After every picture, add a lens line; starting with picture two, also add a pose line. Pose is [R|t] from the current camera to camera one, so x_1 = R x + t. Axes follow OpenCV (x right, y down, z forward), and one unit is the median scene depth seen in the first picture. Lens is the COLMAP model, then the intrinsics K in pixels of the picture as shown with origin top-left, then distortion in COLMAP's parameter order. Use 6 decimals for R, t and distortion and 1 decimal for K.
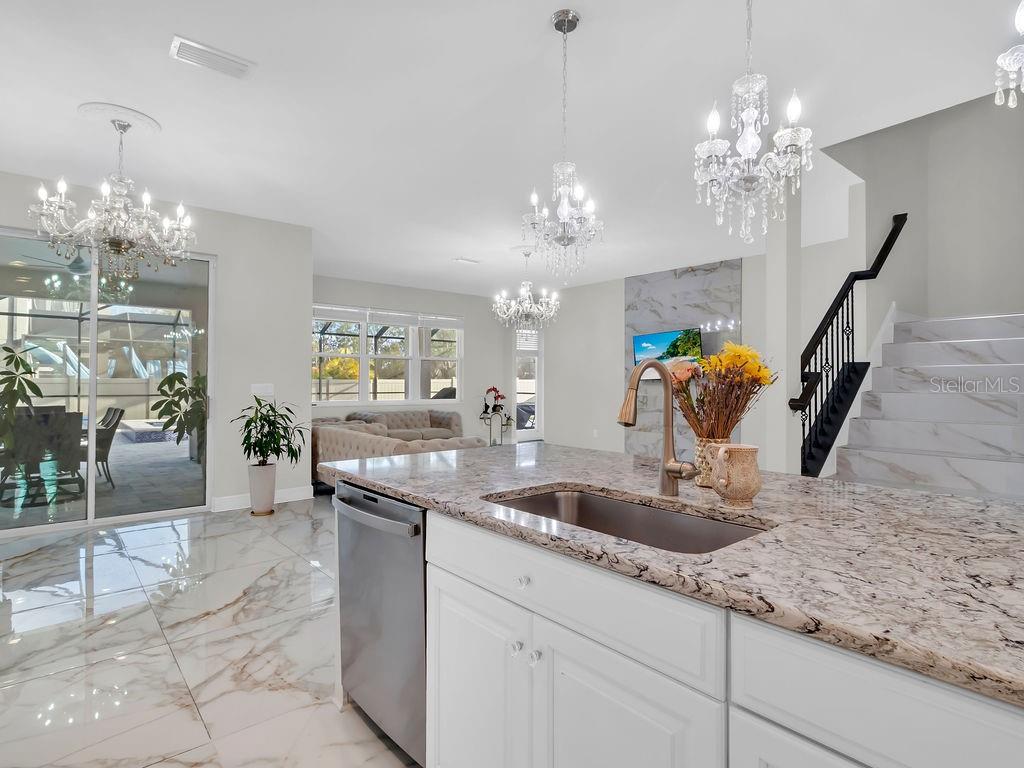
lens RADIAL K [[546.7, 0, 518.6], [0, 546.7, 379.7], [0, 0, 1]] dist [0.005718, 0.000069]
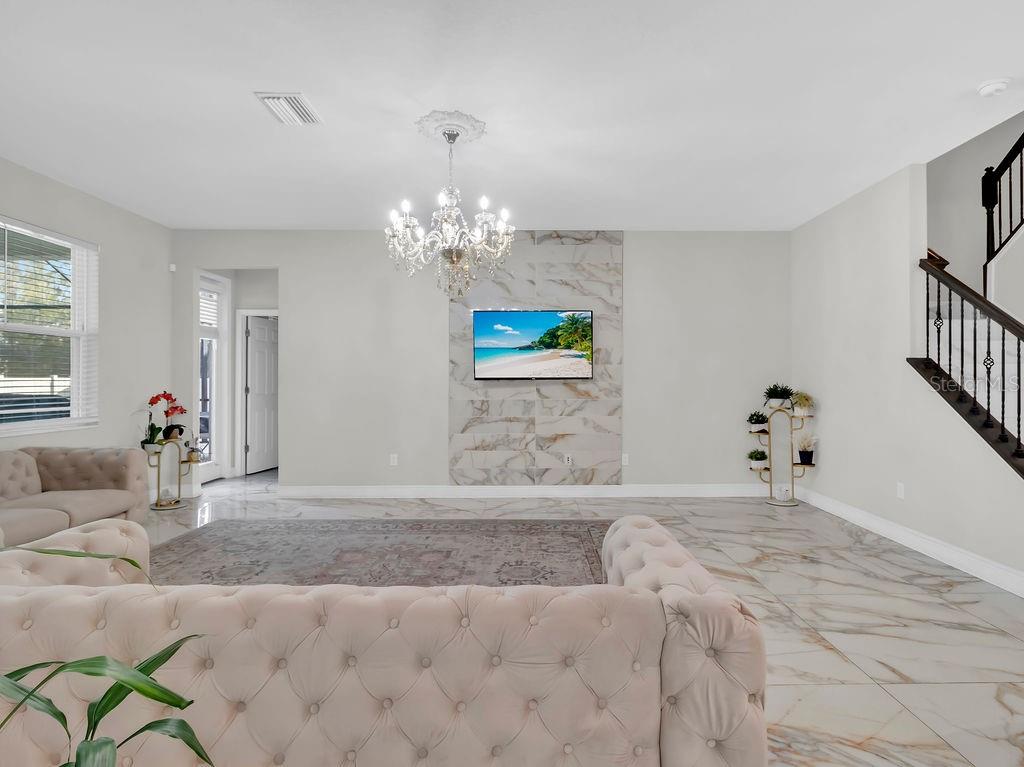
lens RADIAL K [[546.7, 0, 518.6], [0, 546.7, 379.2], [0, 0, 1]] dist [0.005718, 0.000069]
pose [[0.653110, 0.000796, 0.757263, -0.302084], [-0.004284, 0.999987, 0.002644, -0.001822], [-0.757251, -0.004970, 0.653105, 0.551530]]
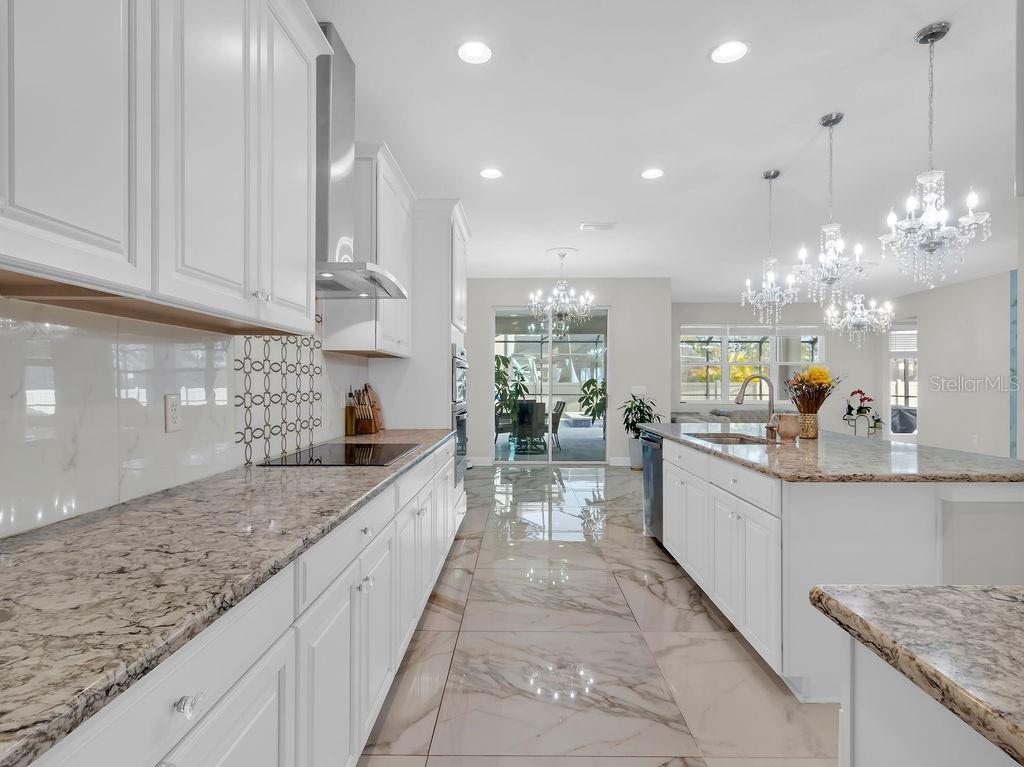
lens RADIAL K [[546.7, 0, 518.6], [0, 546.7, 379.2], [0, 0, 1]] dist [0.005718, 0.000069]
pose [[0.756670, -0.009291, -0.653731, 0.195838], [0.005276, 0.999953, -0.008105, -0.000980], [0.653775, 0.002684, 0.756684, -0.263162]]
